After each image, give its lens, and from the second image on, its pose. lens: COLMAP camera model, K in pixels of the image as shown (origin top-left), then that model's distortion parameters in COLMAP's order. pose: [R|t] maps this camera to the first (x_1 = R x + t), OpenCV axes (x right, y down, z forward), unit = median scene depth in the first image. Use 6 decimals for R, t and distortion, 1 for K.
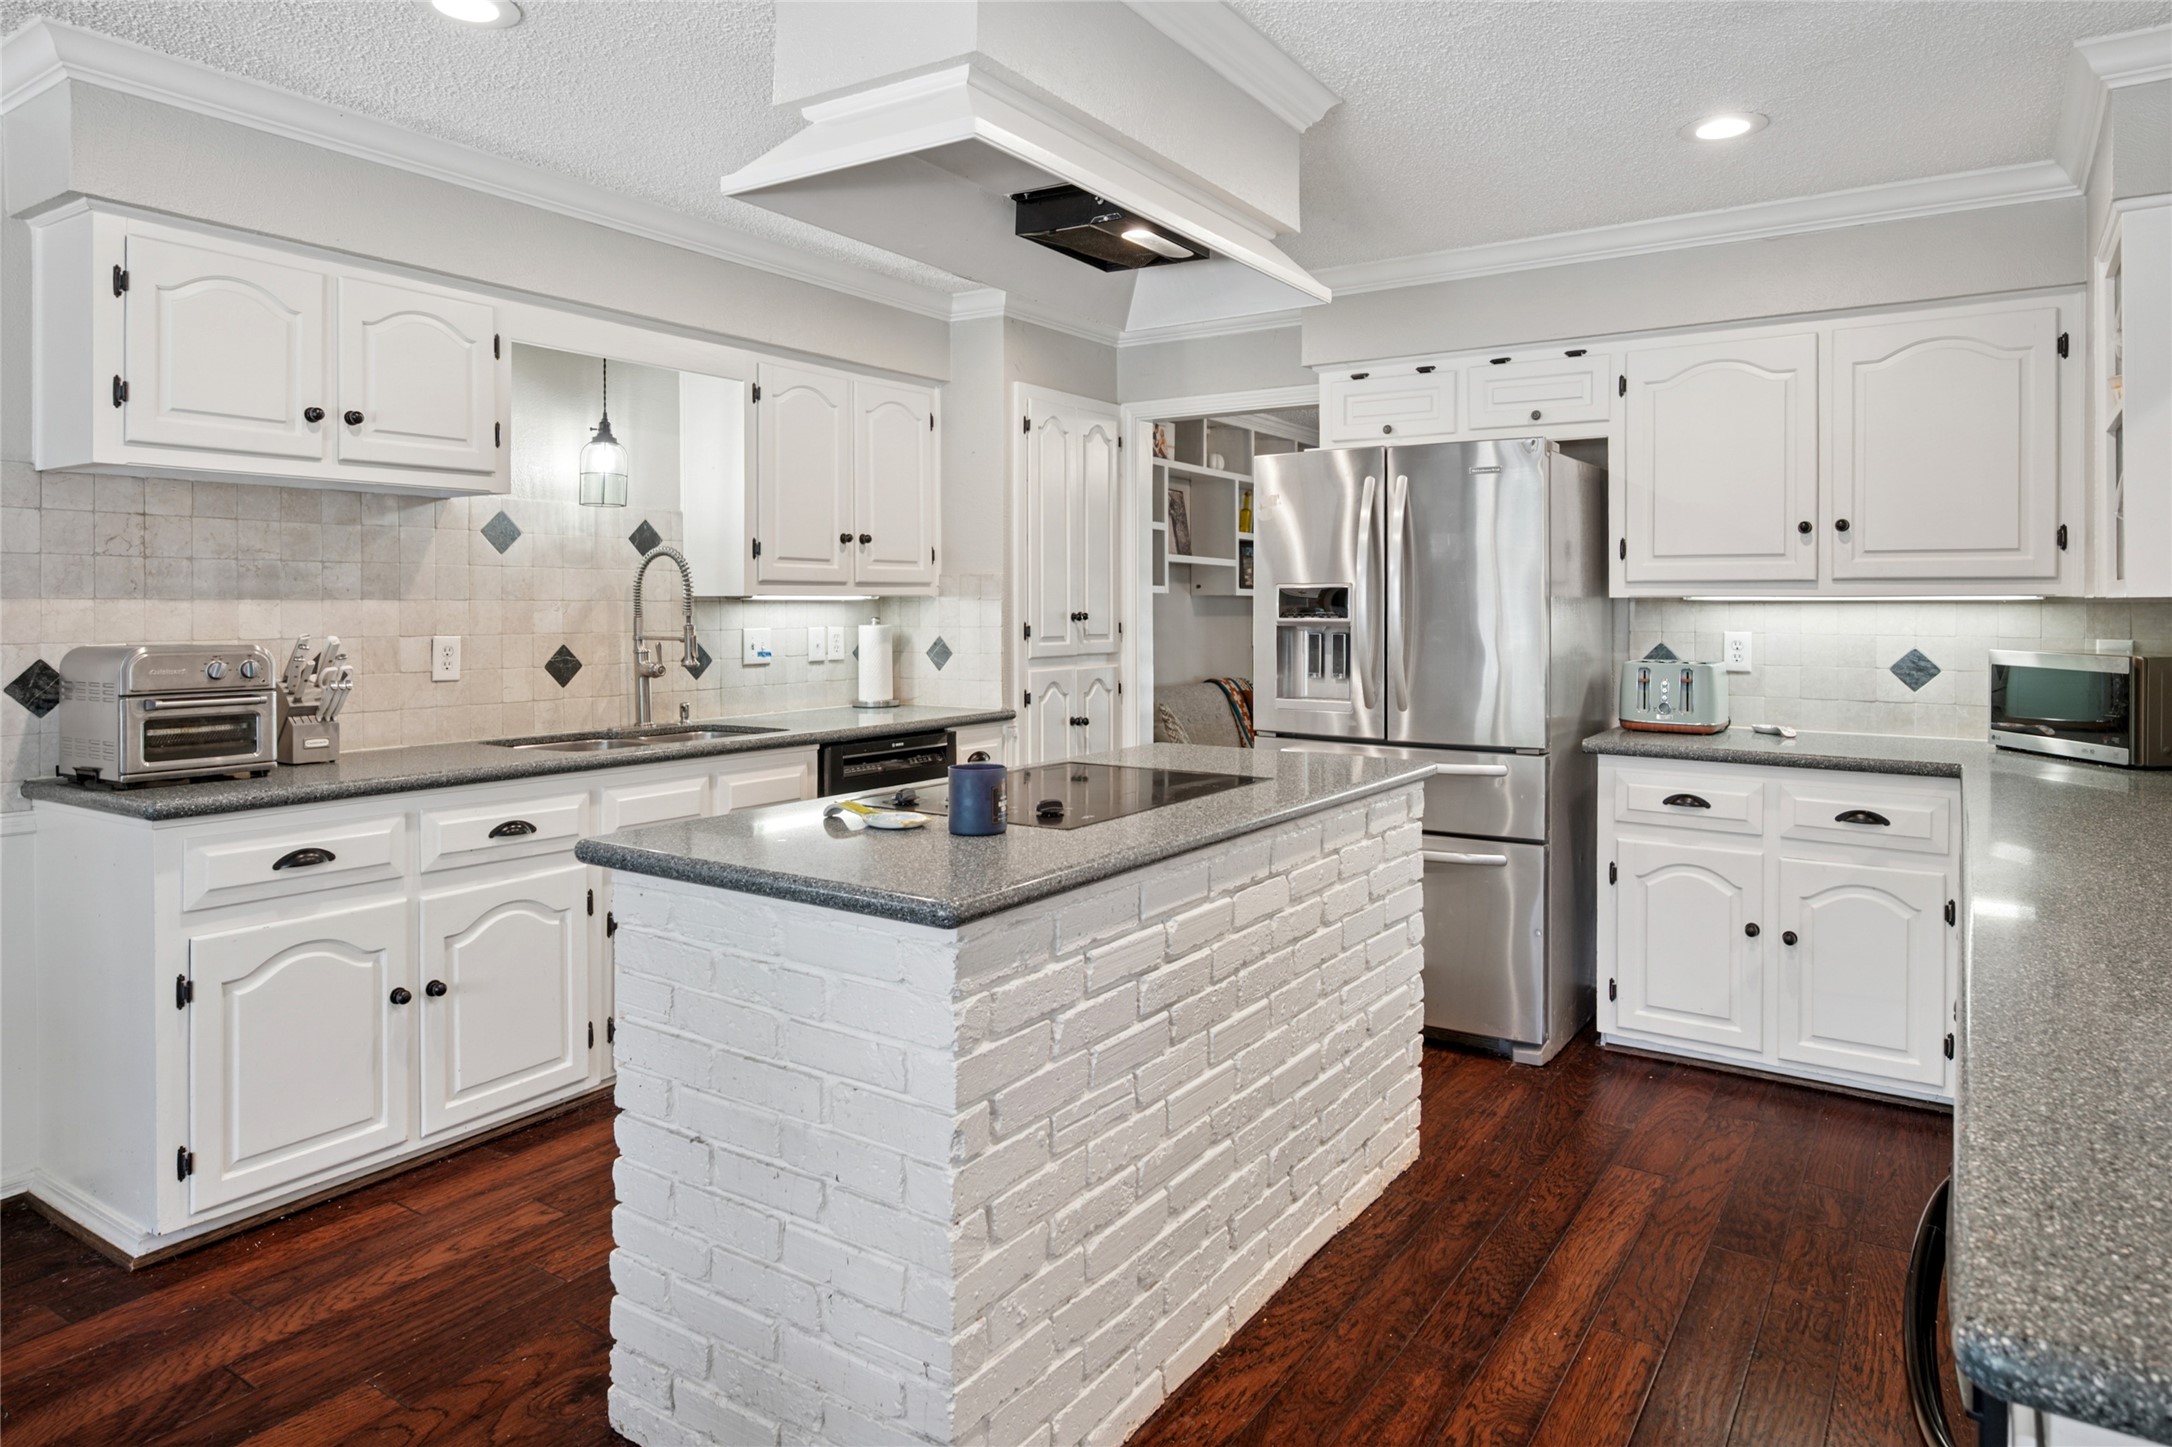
lens RADIAL K [[1309.4, 0, 1090.4], [0, 1309.4, 589.2], [0, 0, 1]] dist [-0.001797, -0.000442]
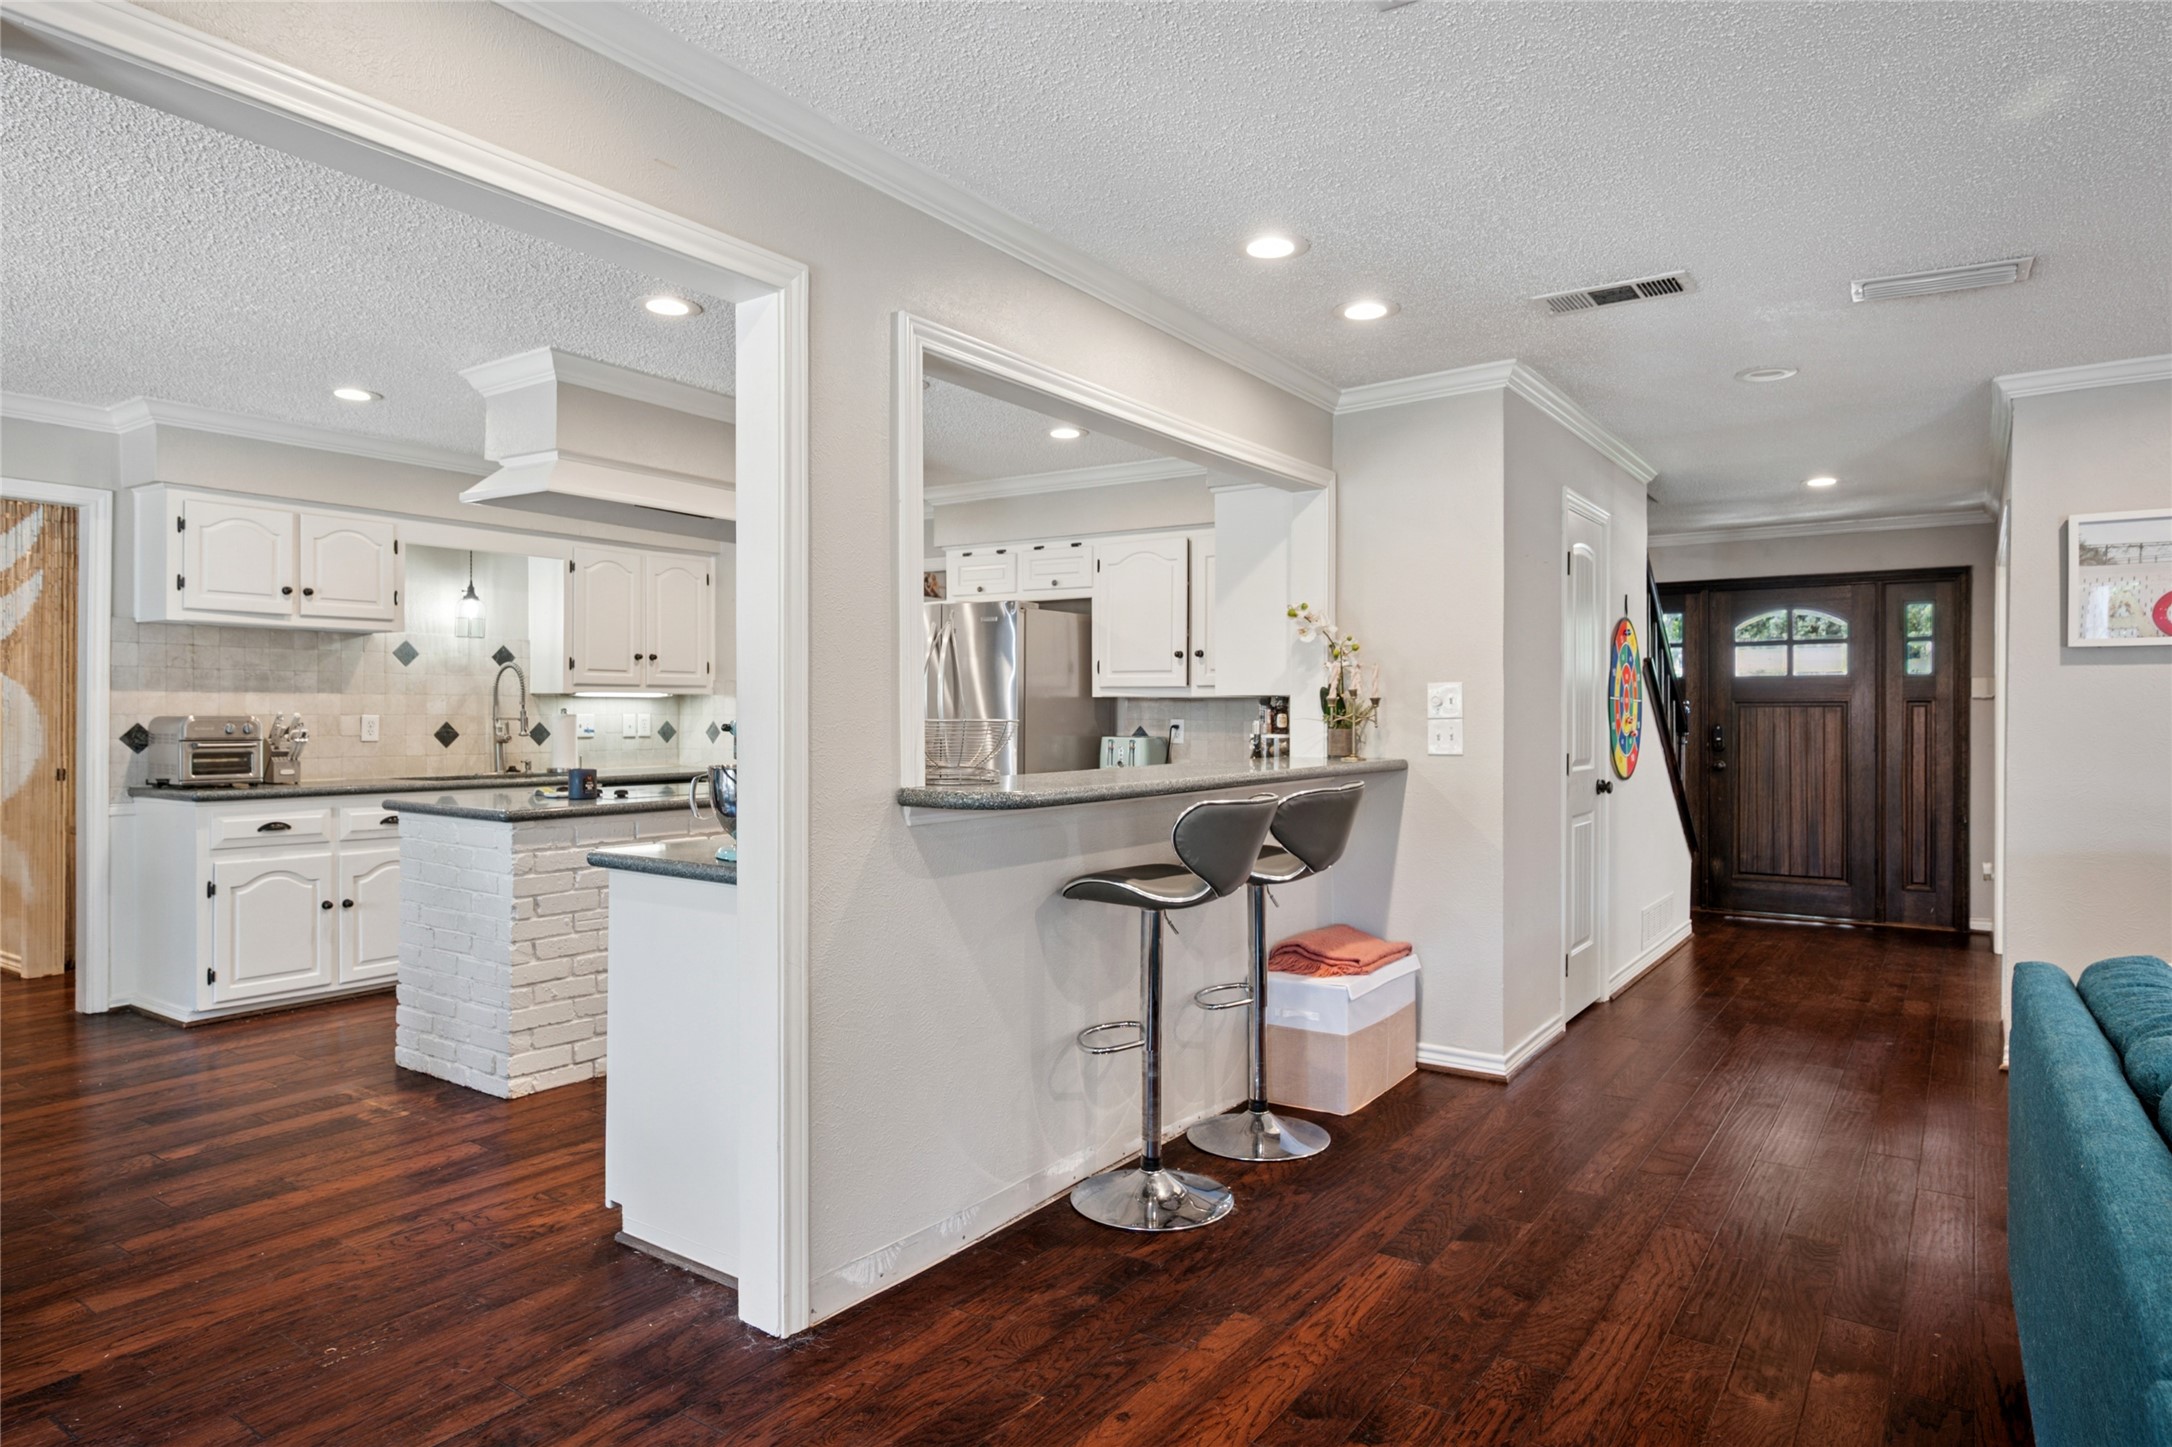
lens RADIAL K [[1268.7, 0, 1084.9], [0, 1268.7, 697.9], [0, 0, 1]] dist [-0.002334, -0.001556]
pose [[0.999814, 0.006009, -0.018326, 0.504115], [-0.005970, 0.999980, 0.002193, 0.004774], [0.018339, -0.002083, 0.999830, -0.678469]]
